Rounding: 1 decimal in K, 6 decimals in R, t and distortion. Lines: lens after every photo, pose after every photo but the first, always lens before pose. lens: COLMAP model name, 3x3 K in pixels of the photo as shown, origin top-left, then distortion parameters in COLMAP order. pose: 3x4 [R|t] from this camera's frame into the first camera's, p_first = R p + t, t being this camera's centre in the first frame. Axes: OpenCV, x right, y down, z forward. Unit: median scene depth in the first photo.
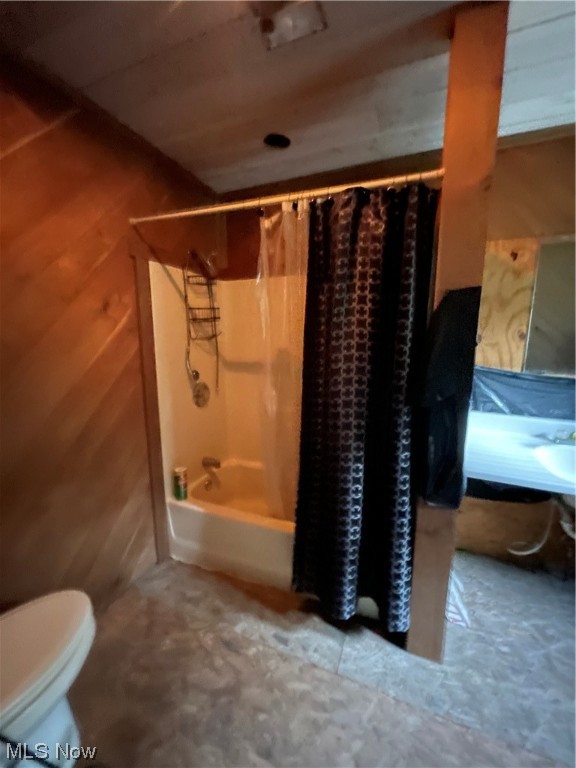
lens RADIAL K [[305.8, 0, 285.7], [0, 305.8, 383.8], [0, 0, 1]] dist [-0.008666, 0.000987]
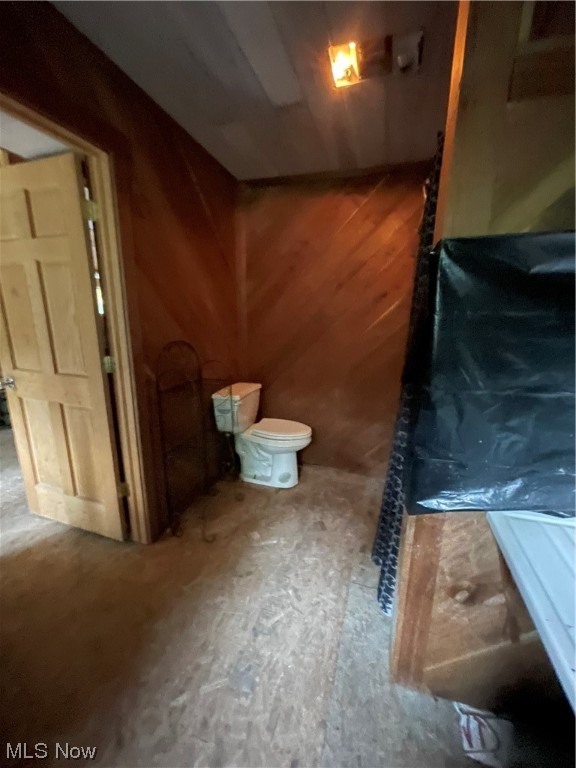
lens RADIAL K [[305.8, 0, 291.1], [0, 305.8, 384.6], [0, 0, 1]] dist [-0.008666, 0.000987]
pose [[0.072429, 0.216587, -0.973573, 1.062031], [-0.183521, 0.962363, 0.200441, -0.033167], [0.980344, 0.164154, 0.109452, 0.437535]]
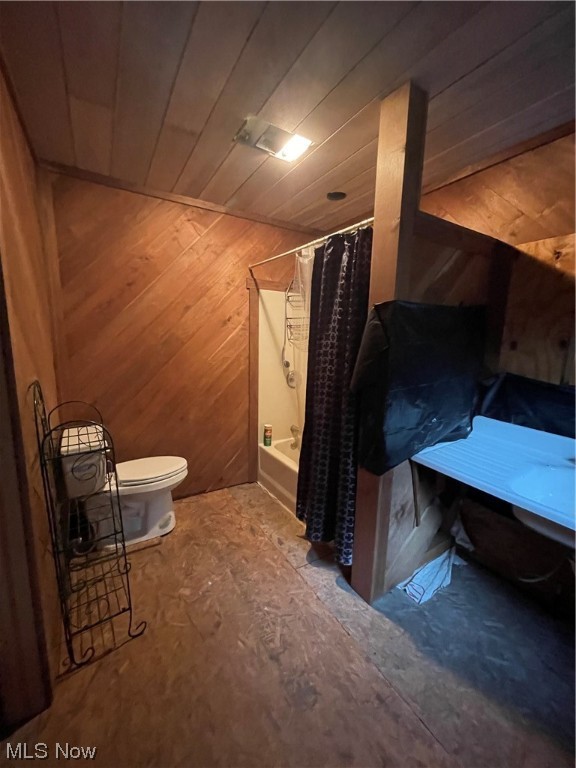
lens RADIAL K [[305.8, 0, 289.9], [0, 305.8, 383.7], [0, 0, 1]] dist [-0.008666, 0.000987]
pose [[0.801046, 0.107321, -0.588903, 0.807615], [-0.116588, 0.992929, 0.022362, 0.039355], [0.587139, 0.050746, 0.807894, -0.210964]]
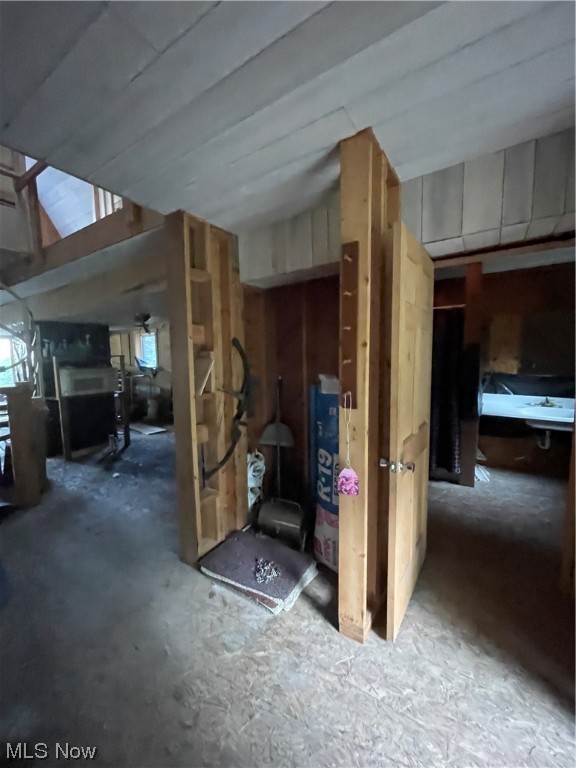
lens RADIAL K [[305.8, 0, 295.2], [0, 305.8, 388.6], [0, 0, 1]] dist [-0.008666, 0.000987]
pose [[0.983807, -0.006775, -0.179105, -0.444742], [-0.004762, 0.997945, -0.063905, 0.248921], [0.179170, 0.063723, 0.981752, -1.642593]]
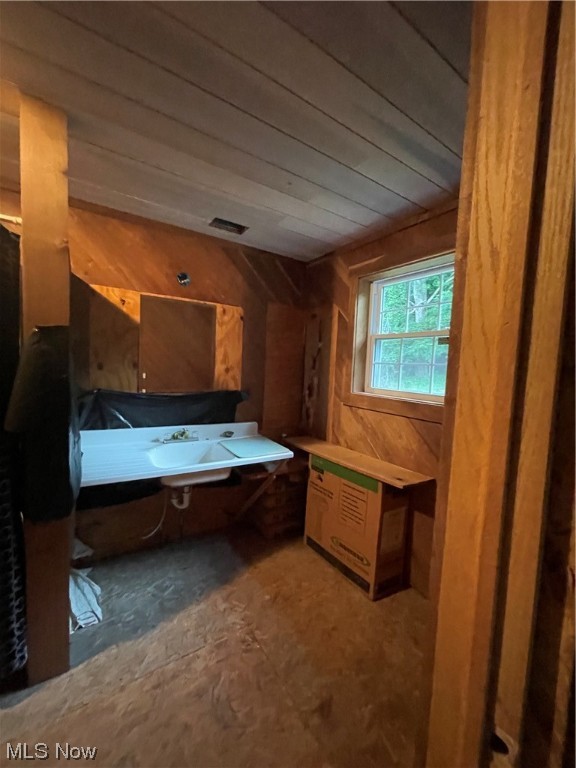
lens RADIAL K [[305.8, 0, 291.4], [0, 305.8, 384.7], [0, 0, 1]] dist [-0.008666, 0.000987]
pose [[0.558410, -0.031680, 0.828960, 0.093888], [0.093176, 0.995343, -0.024727, 0.022414], [-0.824316, 0.091047, 0.558761, -0.298995]]
